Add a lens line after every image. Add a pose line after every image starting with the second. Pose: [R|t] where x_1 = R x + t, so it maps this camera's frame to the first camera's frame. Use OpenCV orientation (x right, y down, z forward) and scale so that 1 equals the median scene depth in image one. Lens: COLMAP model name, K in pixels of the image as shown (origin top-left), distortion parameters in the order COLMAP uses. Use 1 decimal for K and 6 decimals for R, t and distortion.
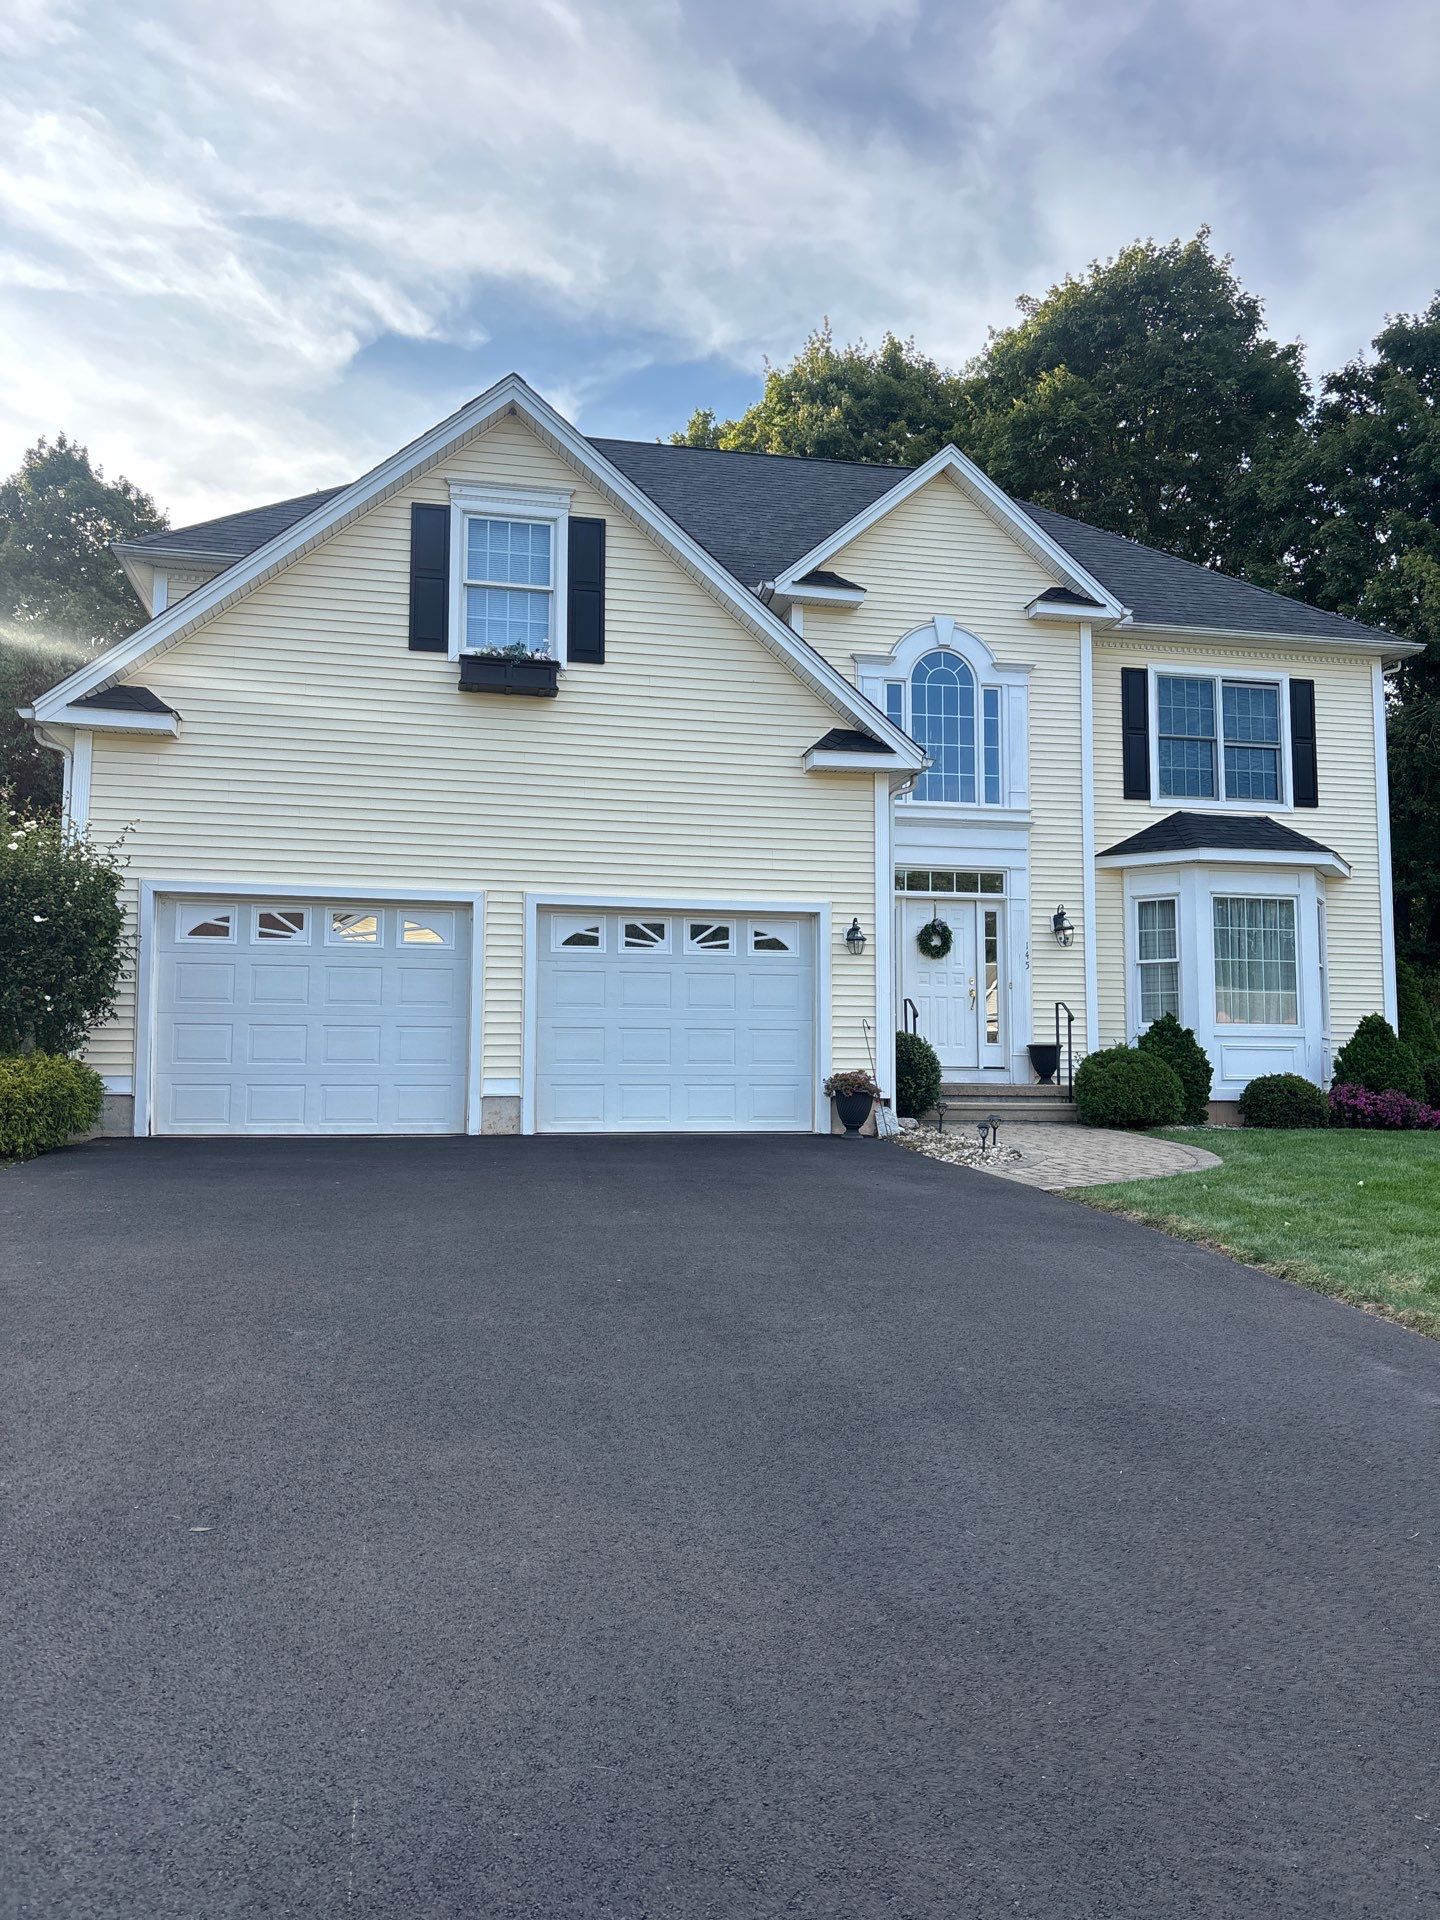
lens RADIAL K [[1458.0, 0, 719.6], [0, 1458.0, 962.8], [0, 0, 1]] dist [0.053914, -0.053869]
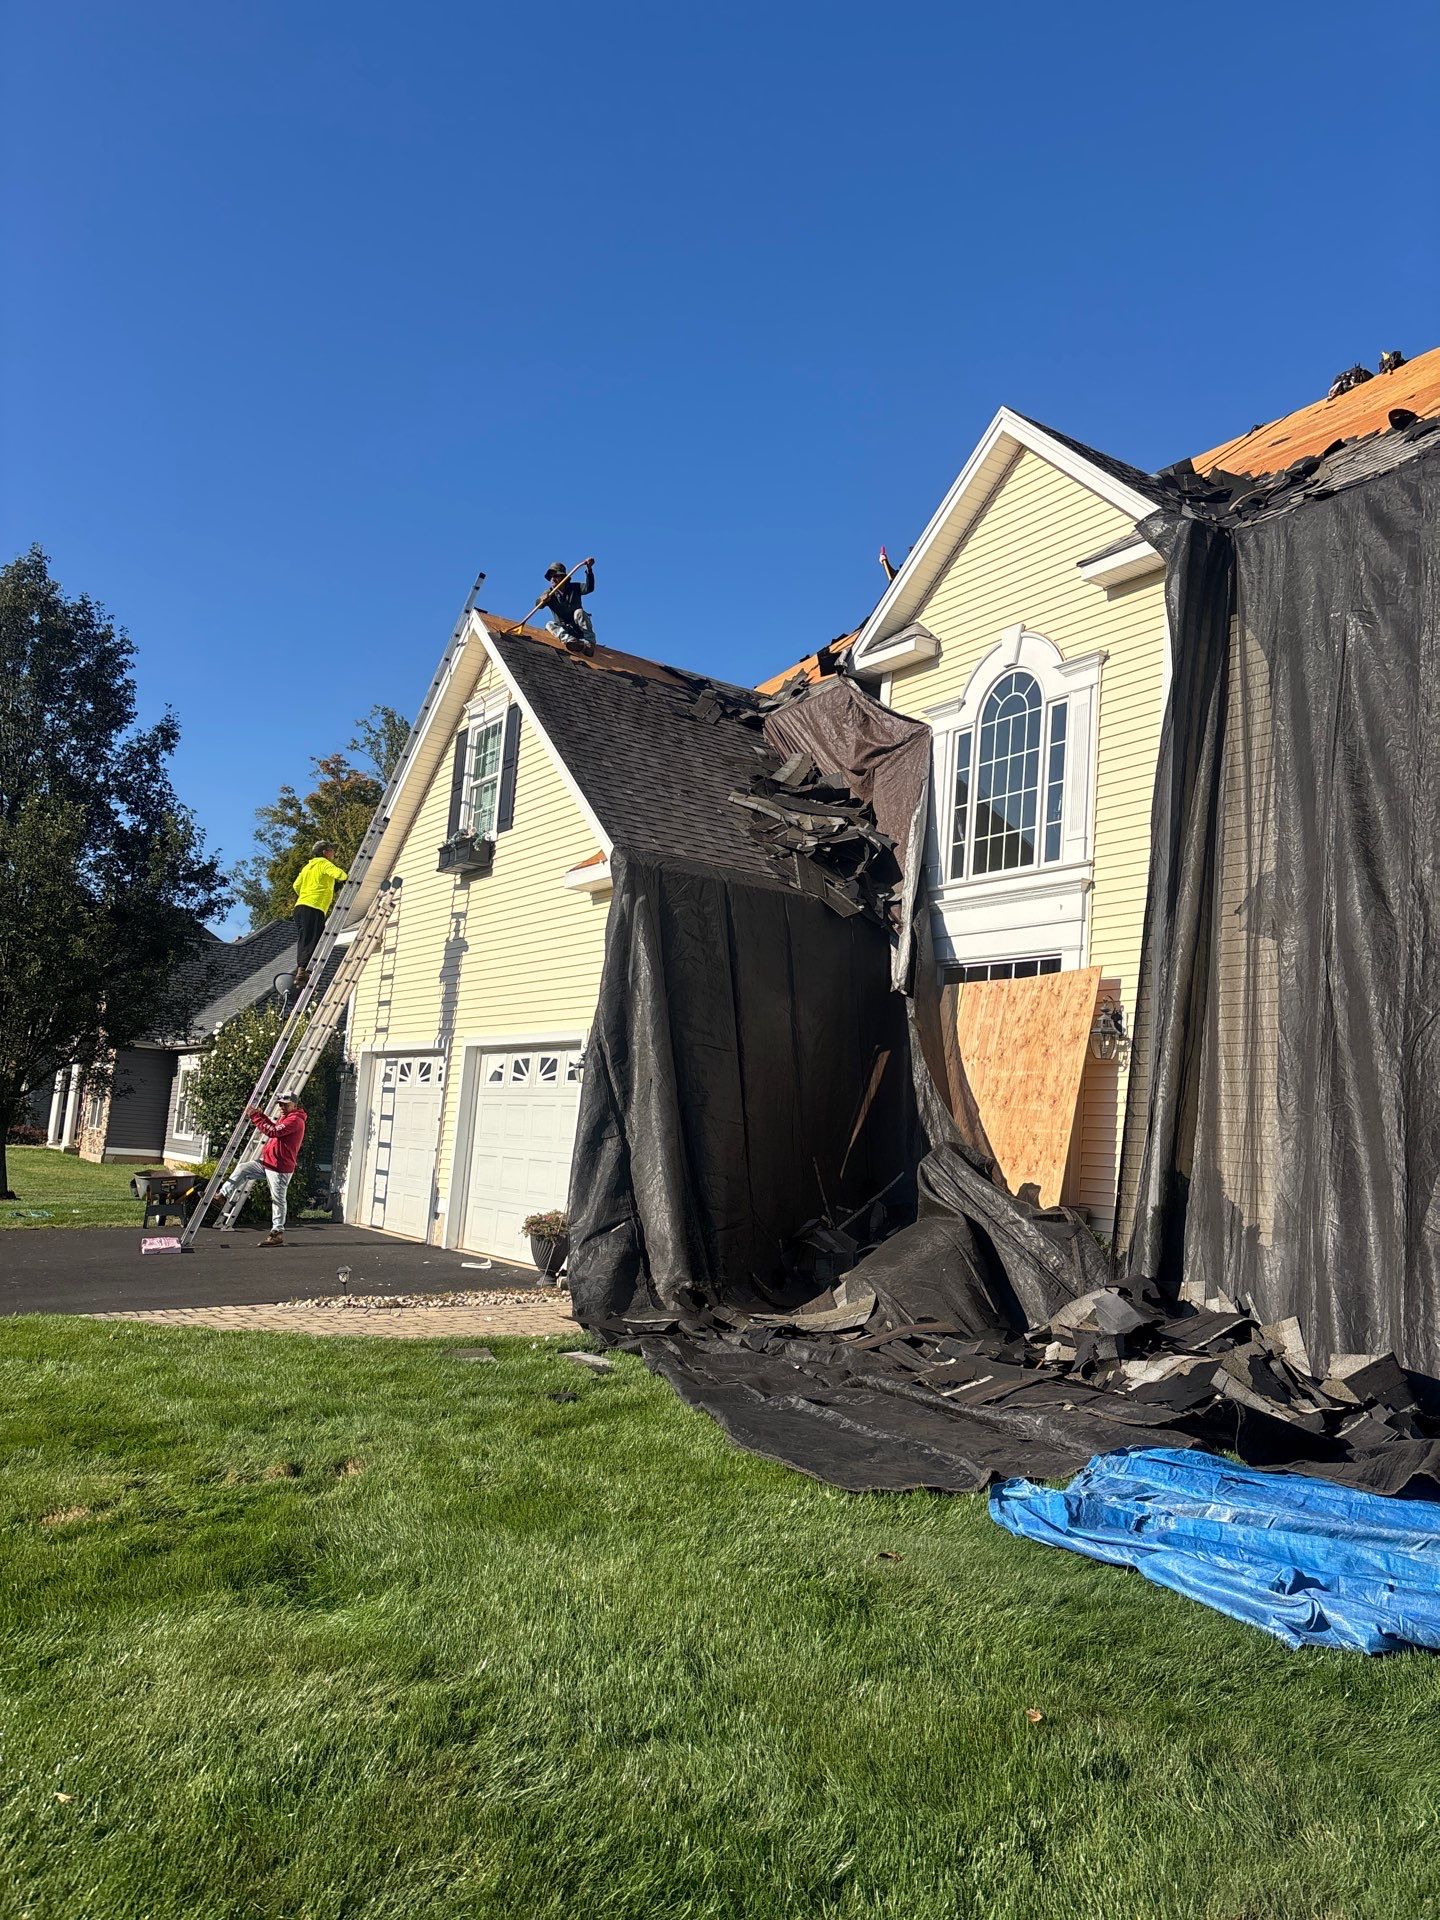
lens RADIAL K [[1458.0, 0, 719.6], [0, 1458.0, 962.8], [0, 0, 1]] dist [0.053914, -0.053869]
pose [[0.344818, -0.098690, -0.933467, 0.795214], [0.013727, 0.994881, -0.100112, 0.009642], [0.938569, 0.021706, 0.344408, 0.604682]]
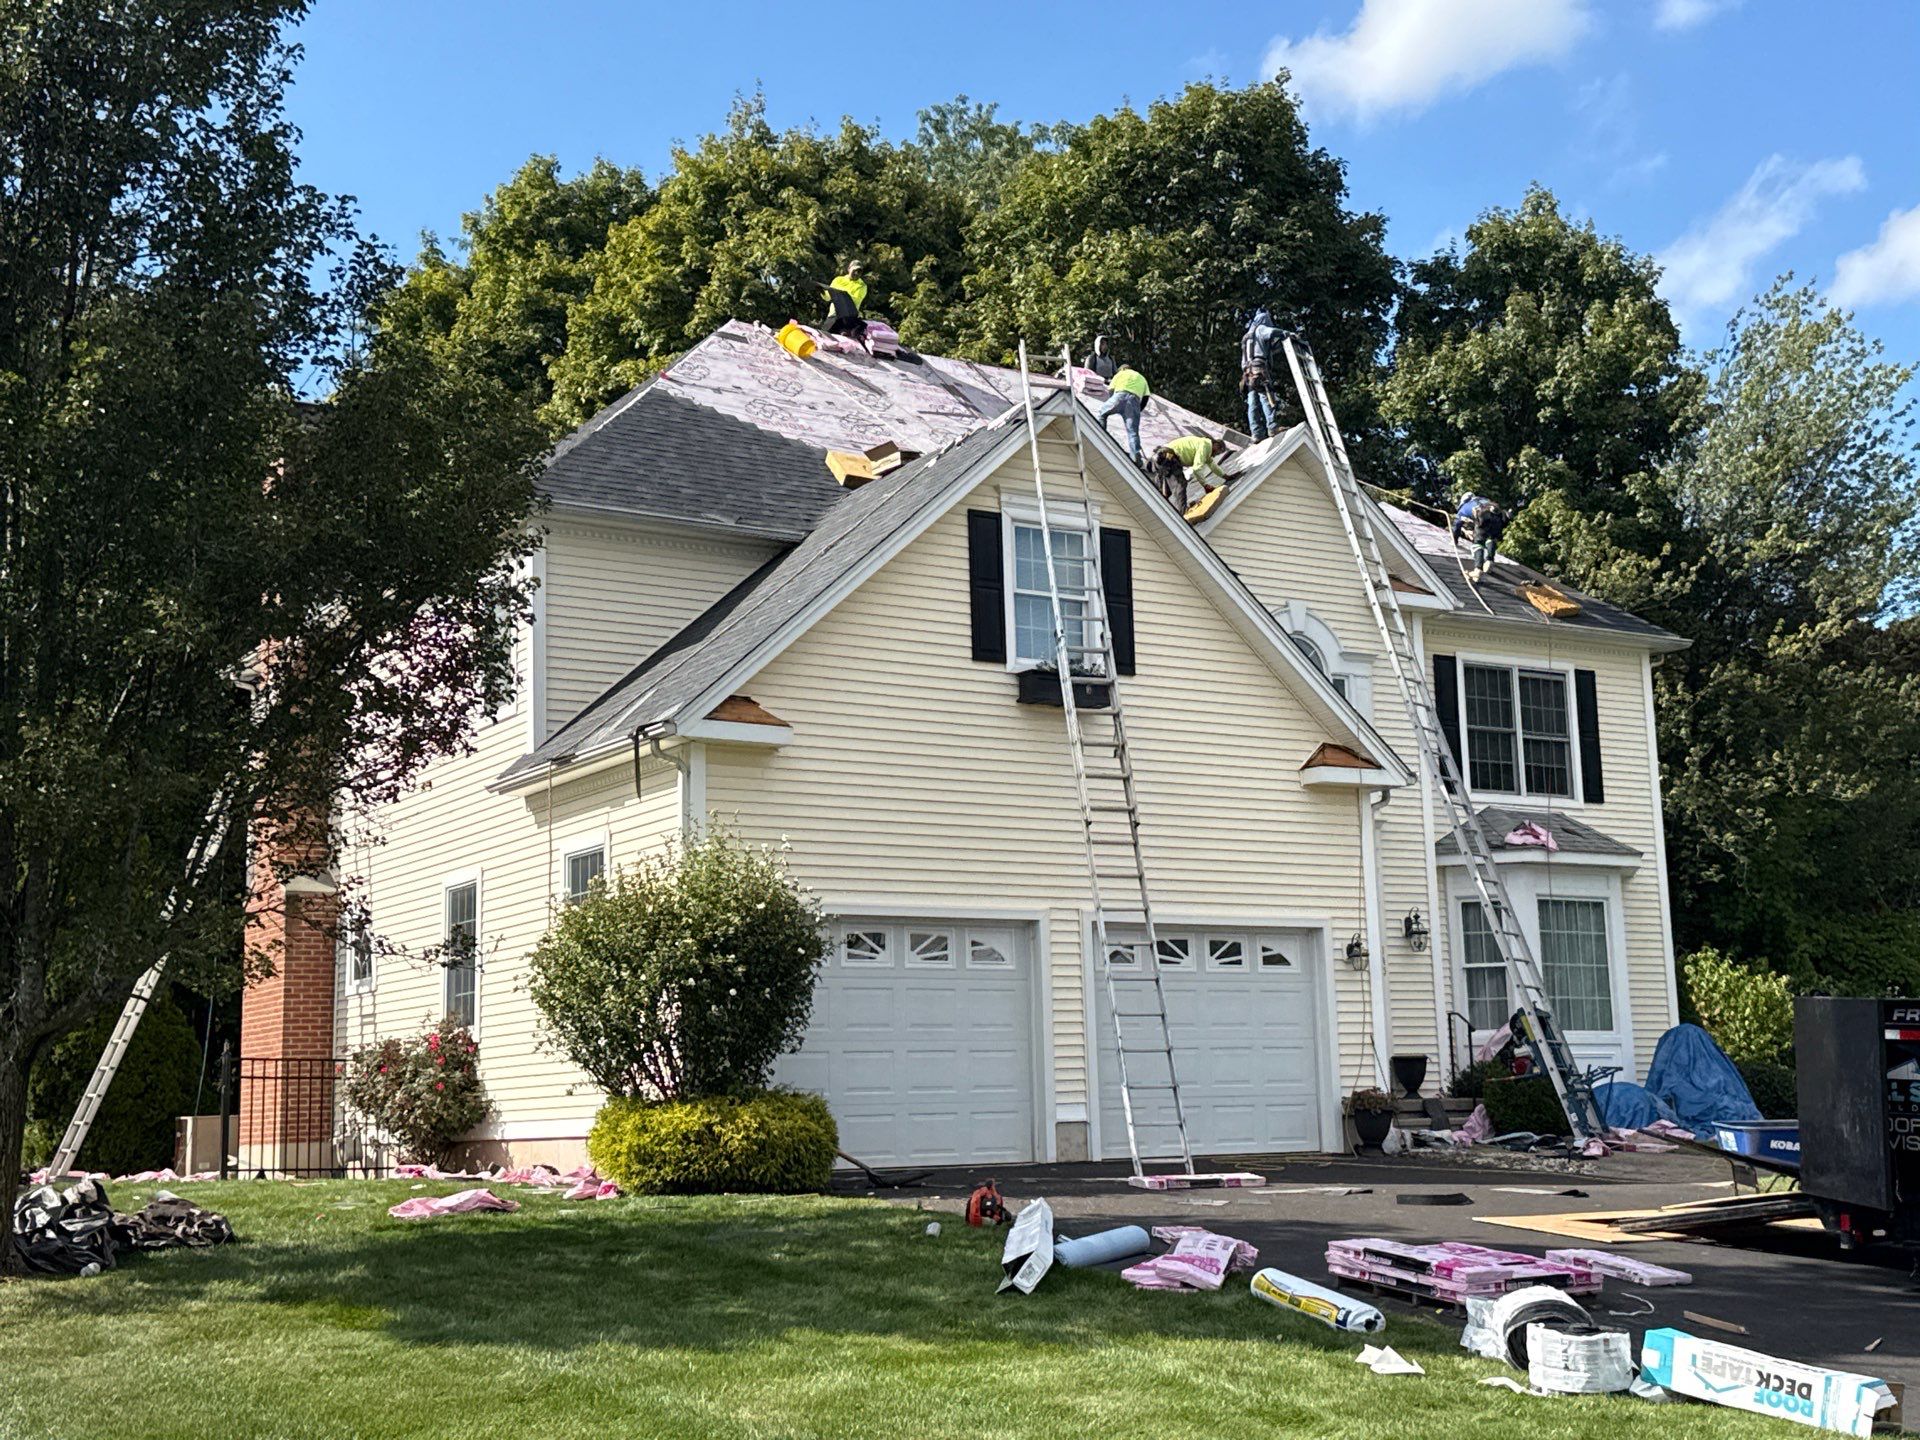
lens RADIAL K [[2391.3, 0, 987.6], [0, 2391.3, 740.9], [0, 0, 1]] dist [0.148513, -0.062891]
pose [[0.933263, 0.023962, 0.358393, -0.589897], [0.003132, 0.997192, -0.074828, -0.031733], [-0.359180, 0.070956, 0.930567, -0.365533]]
